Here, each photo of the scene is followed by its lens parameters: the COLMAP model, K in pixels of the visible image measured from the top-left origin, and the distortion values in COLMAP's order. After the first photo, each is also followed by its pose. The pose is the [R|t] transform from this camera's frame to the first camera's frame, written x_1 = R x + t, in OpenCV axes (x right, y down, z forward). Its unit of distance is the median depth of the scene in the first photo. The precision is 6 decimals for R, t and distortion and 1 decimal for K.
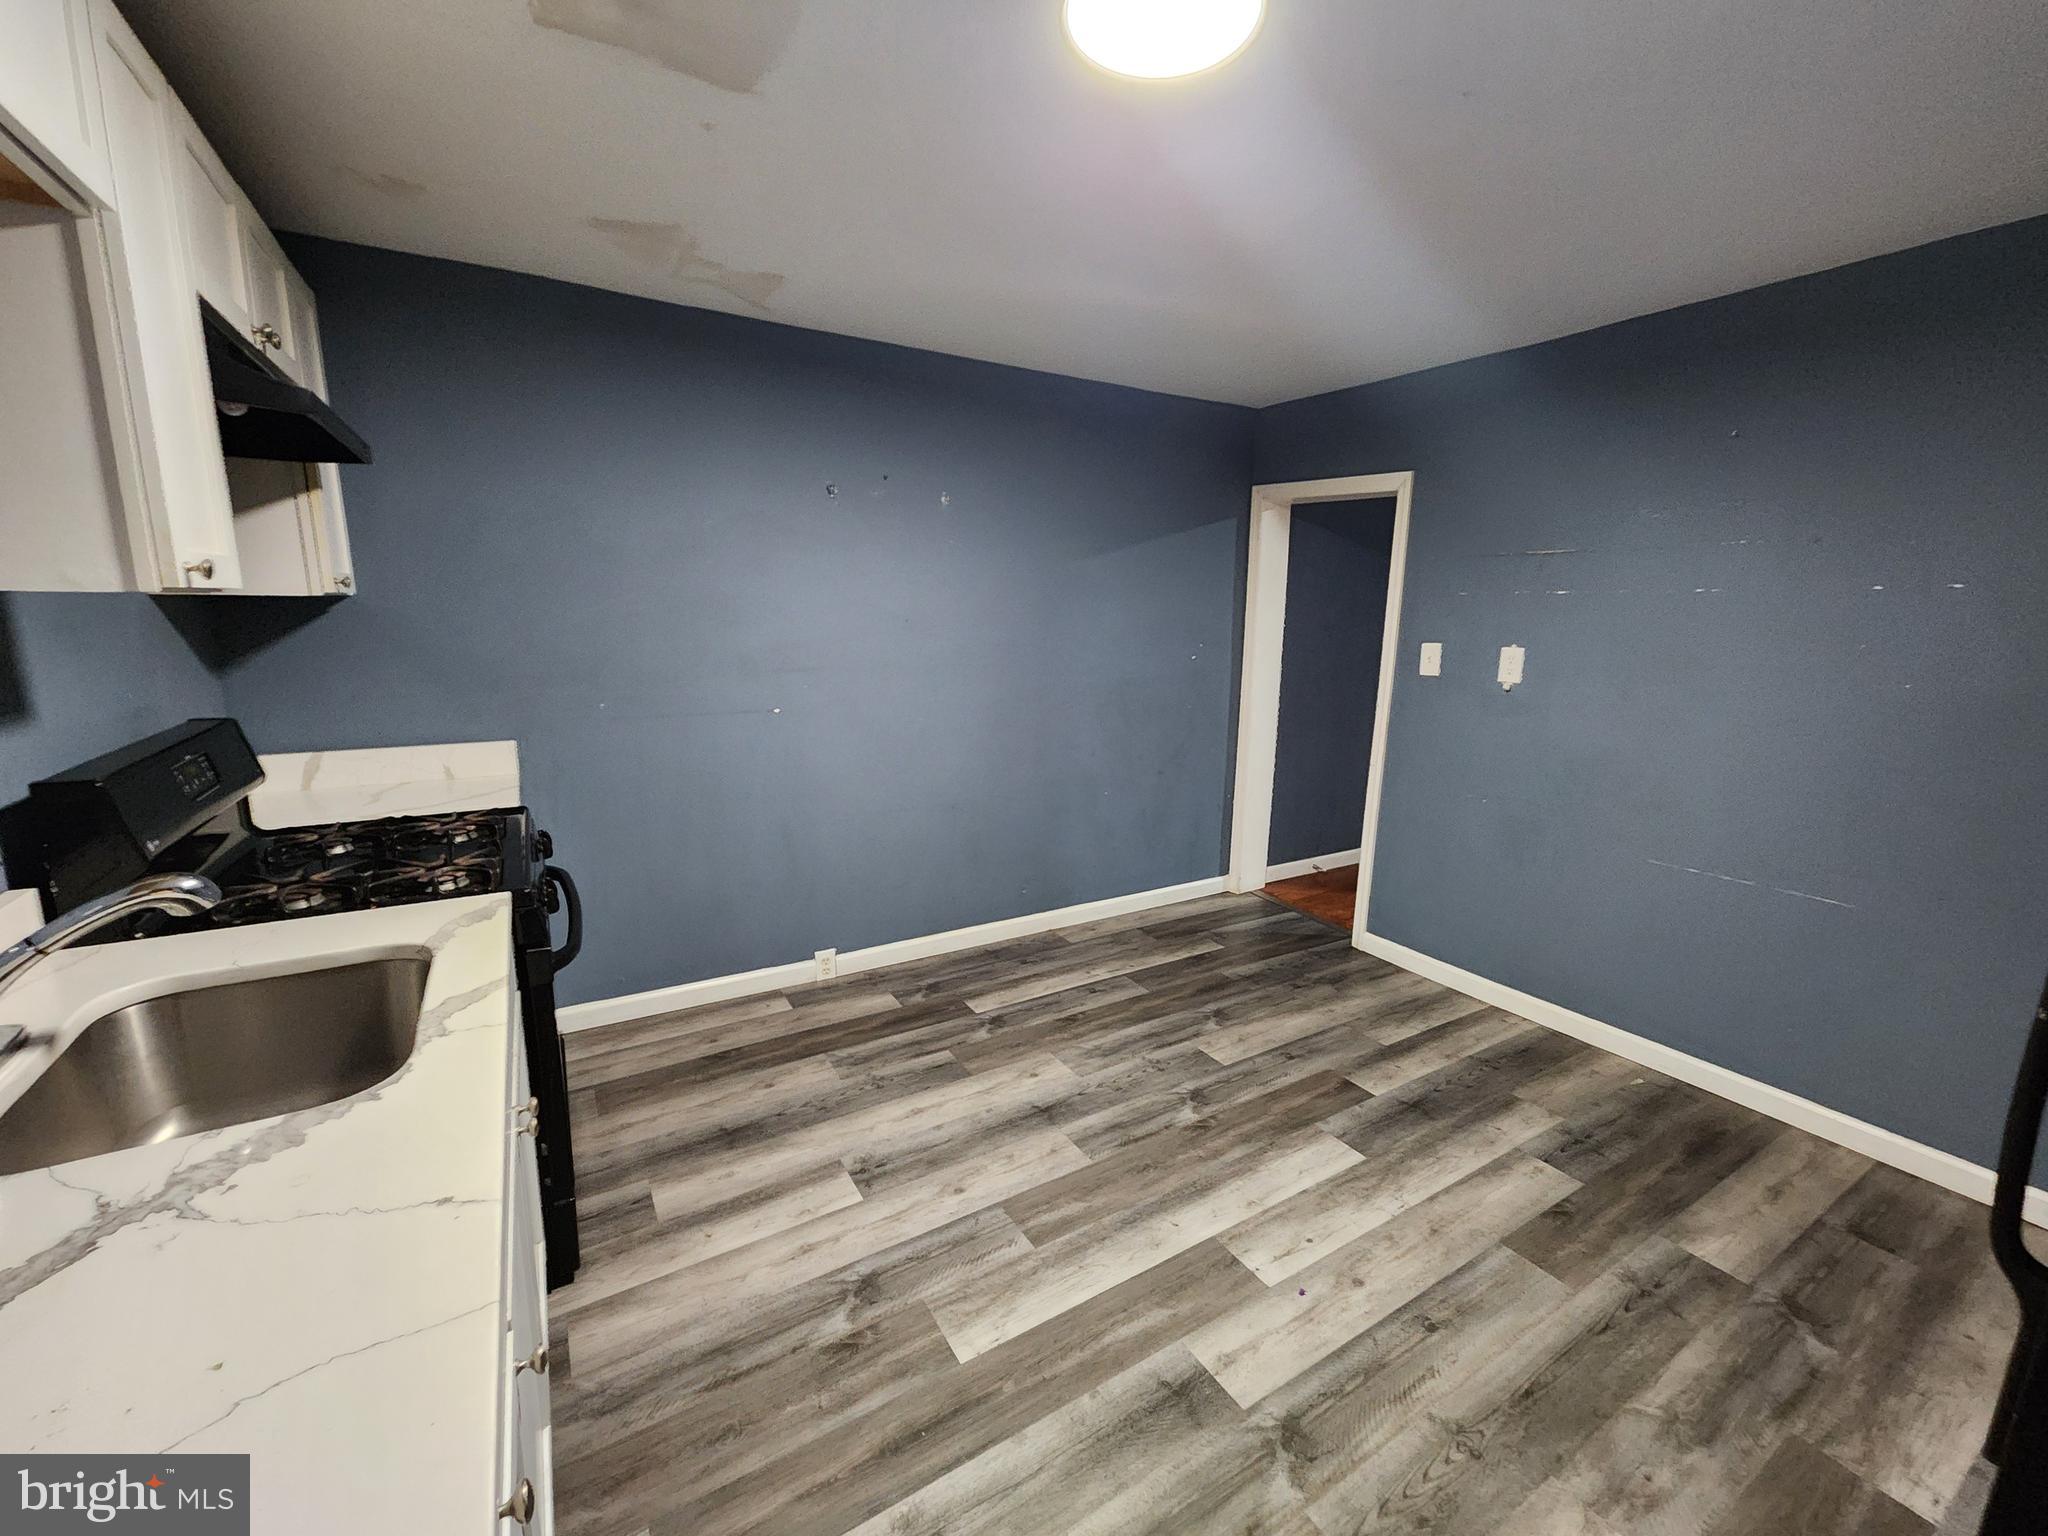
lens RADIAL K [[835.6, 0, 1041.9], [0, 835.6, 777.3], [0, 0, 1]] dist [0.002329, -0.002973]
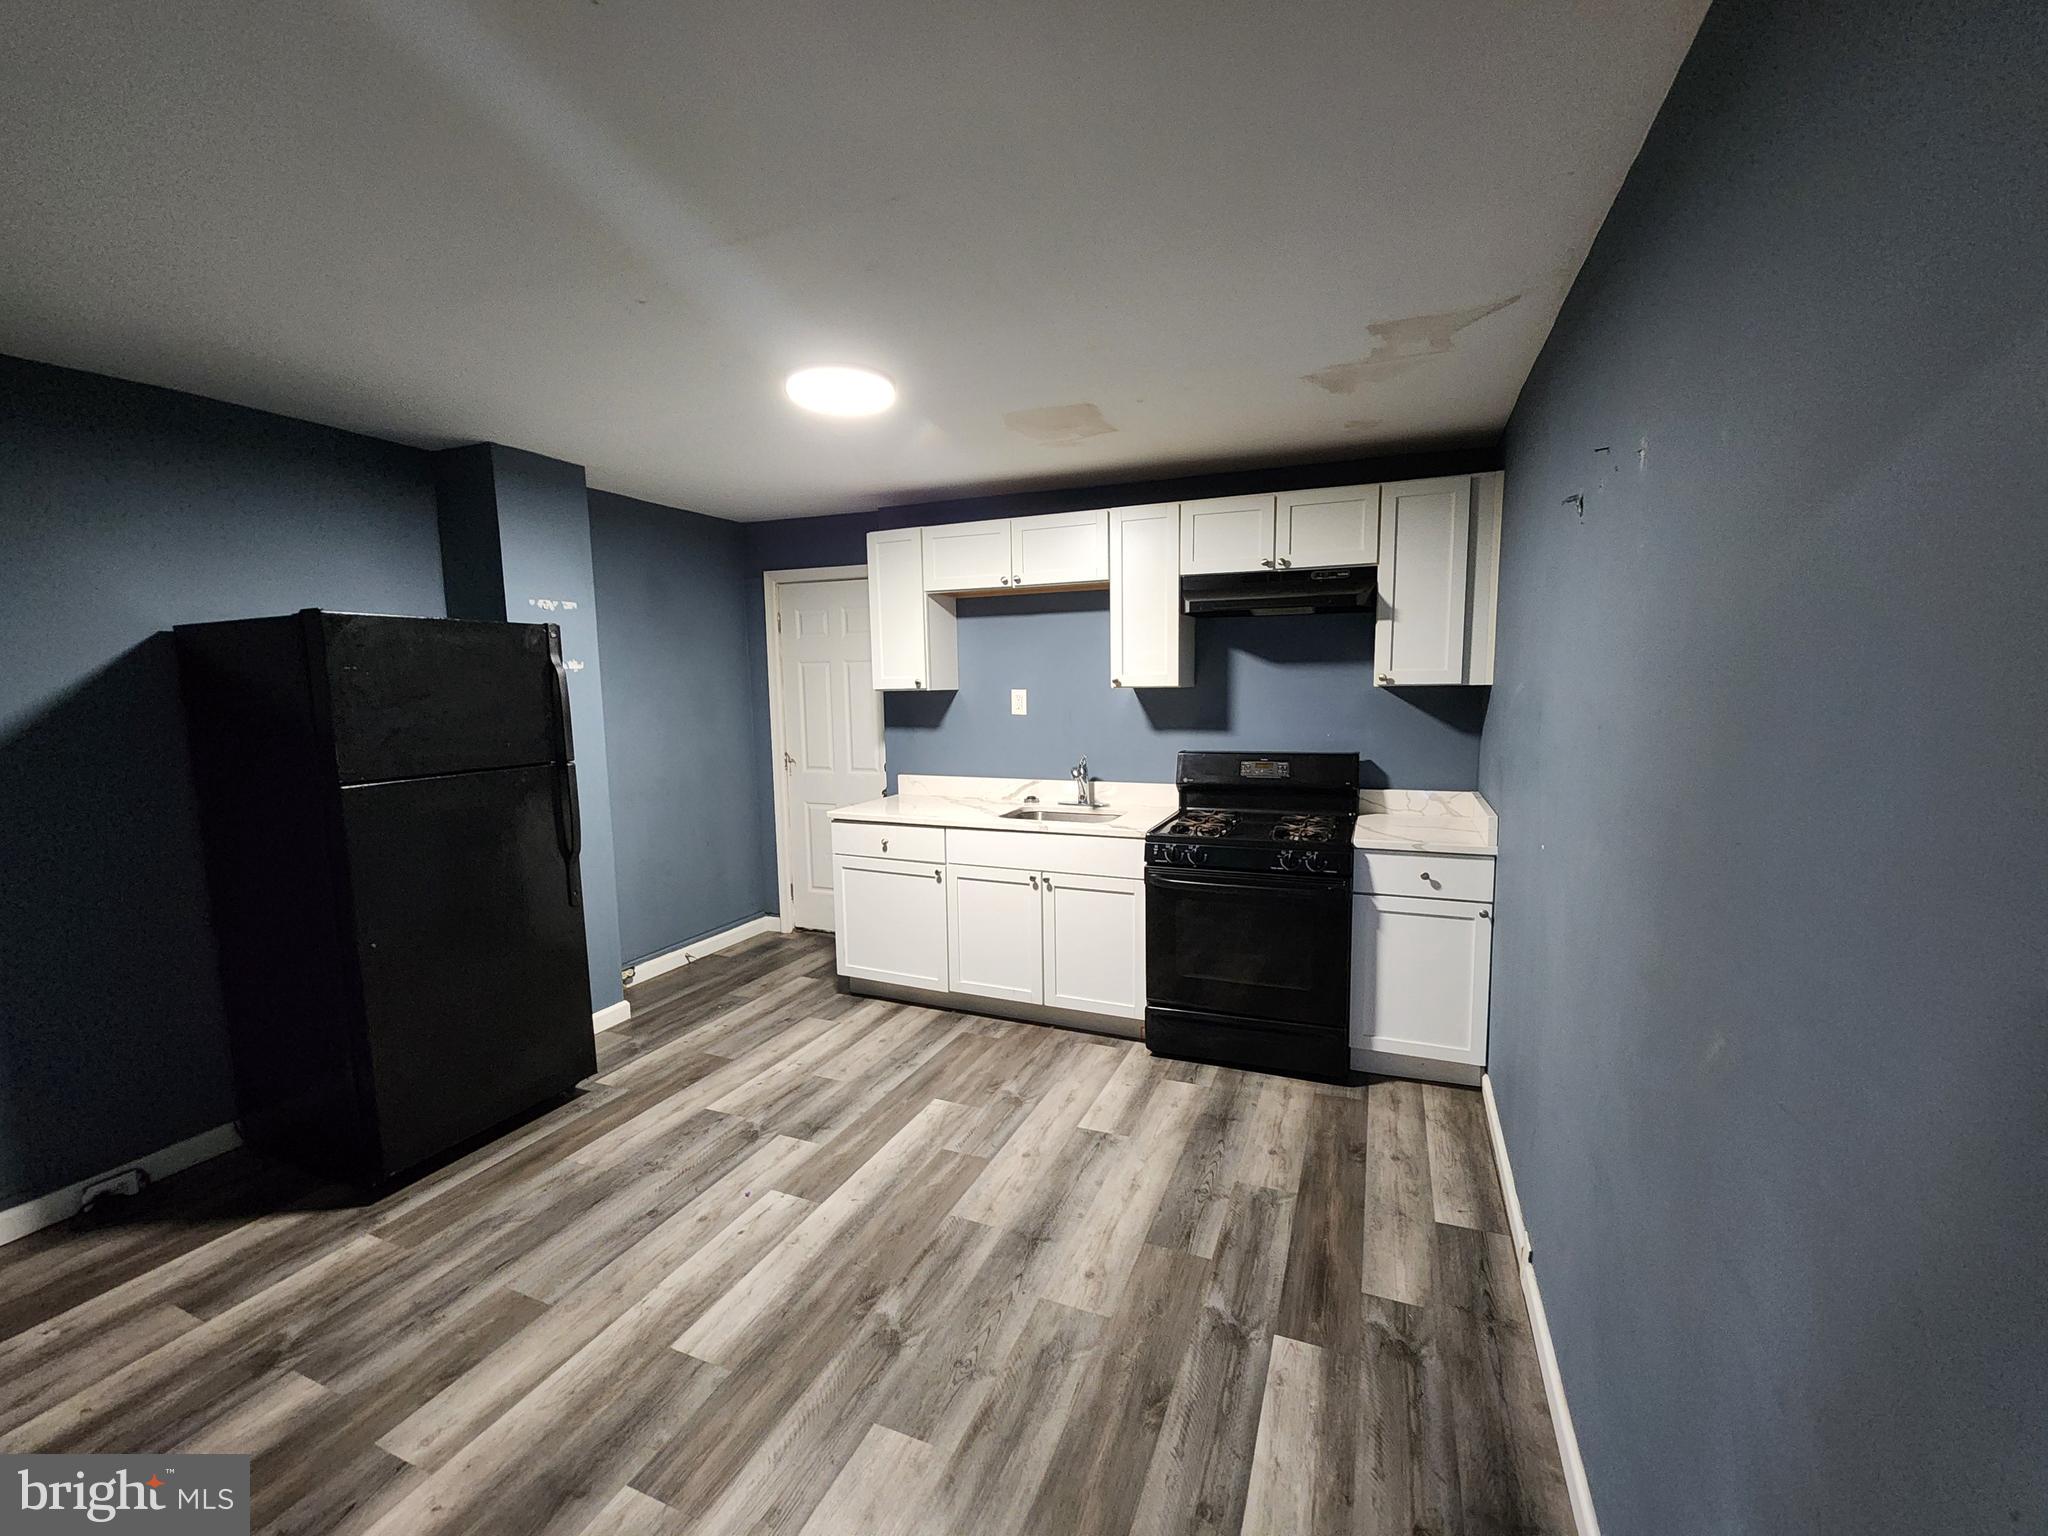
lens RADIAL K [[835.6, 0, 1041.9], [0, 835.6, 777.3], [0, 0, 1]] dist [0.002329, -0.002973]
pose [[-0.803942, 0.062727, -0.591391, 0.565859], [-0.119121, 0.957284, 0.263471, -0.364869], [0.582656, 0.282263, -0.762129, 1.747944]]
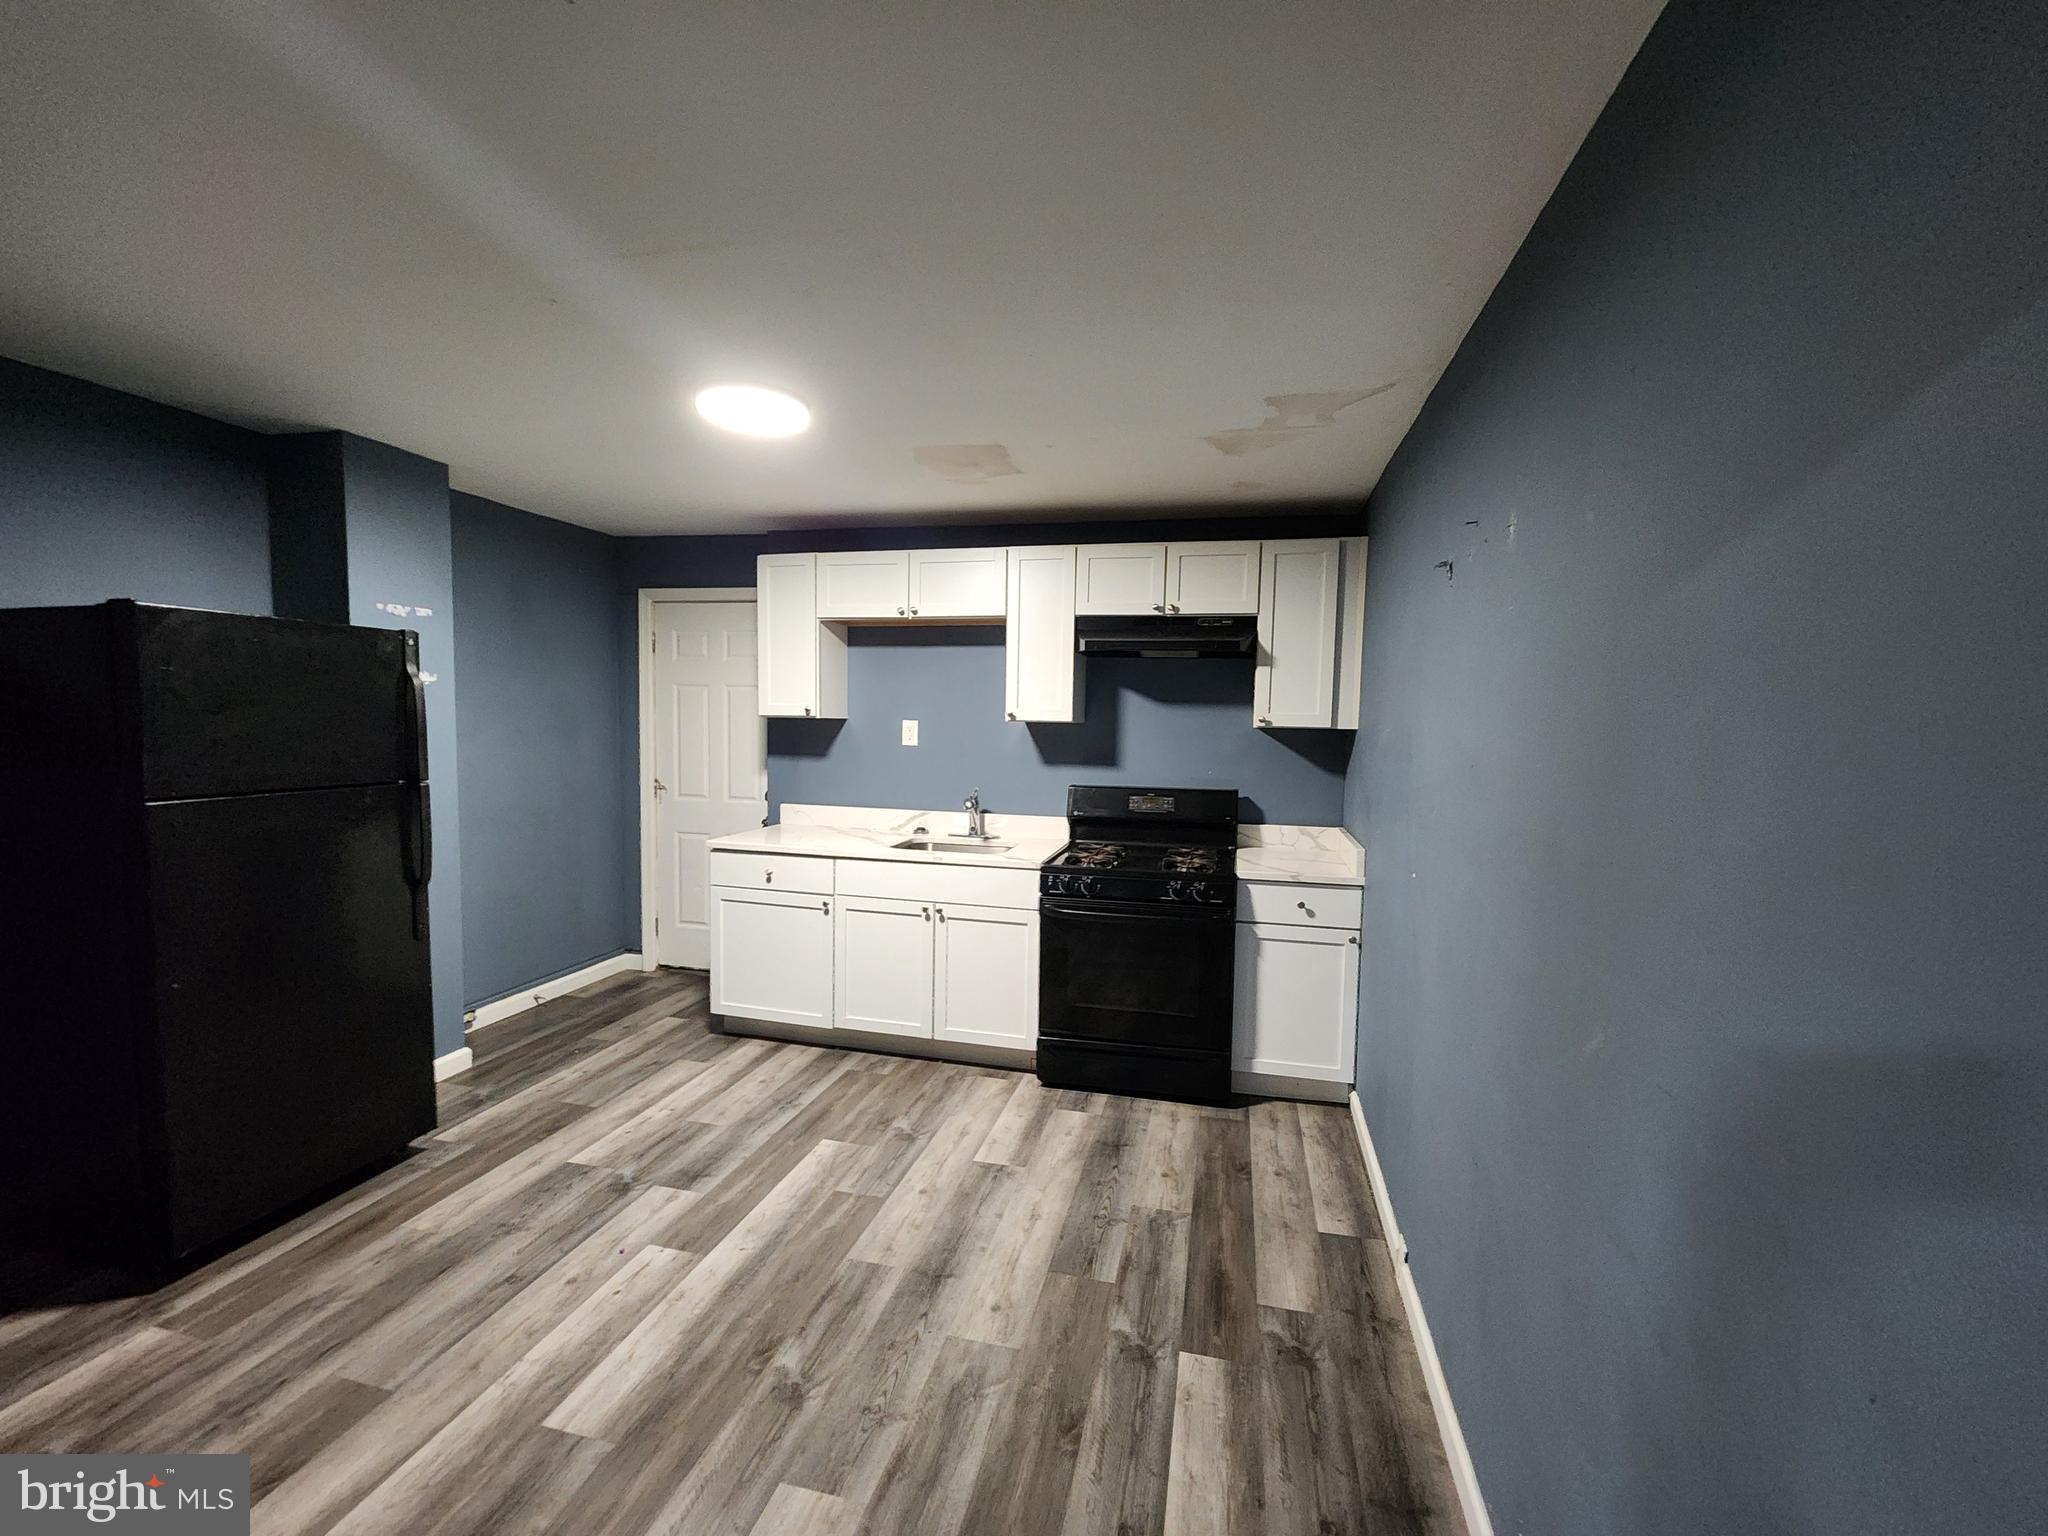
lens RADIAL K [[835.6, 0, 1041.9], [0, 835.6, 777.3], [0, 0, 1]] dist [0.002329, -0.002973]
pose [[-0.698163, 0.020251, -0.715652, 0.621604], [-0.174492, 0.964643, 0.197524, -0.350602], [0.694349, 0.262780, -0.669945, 1.723968]]
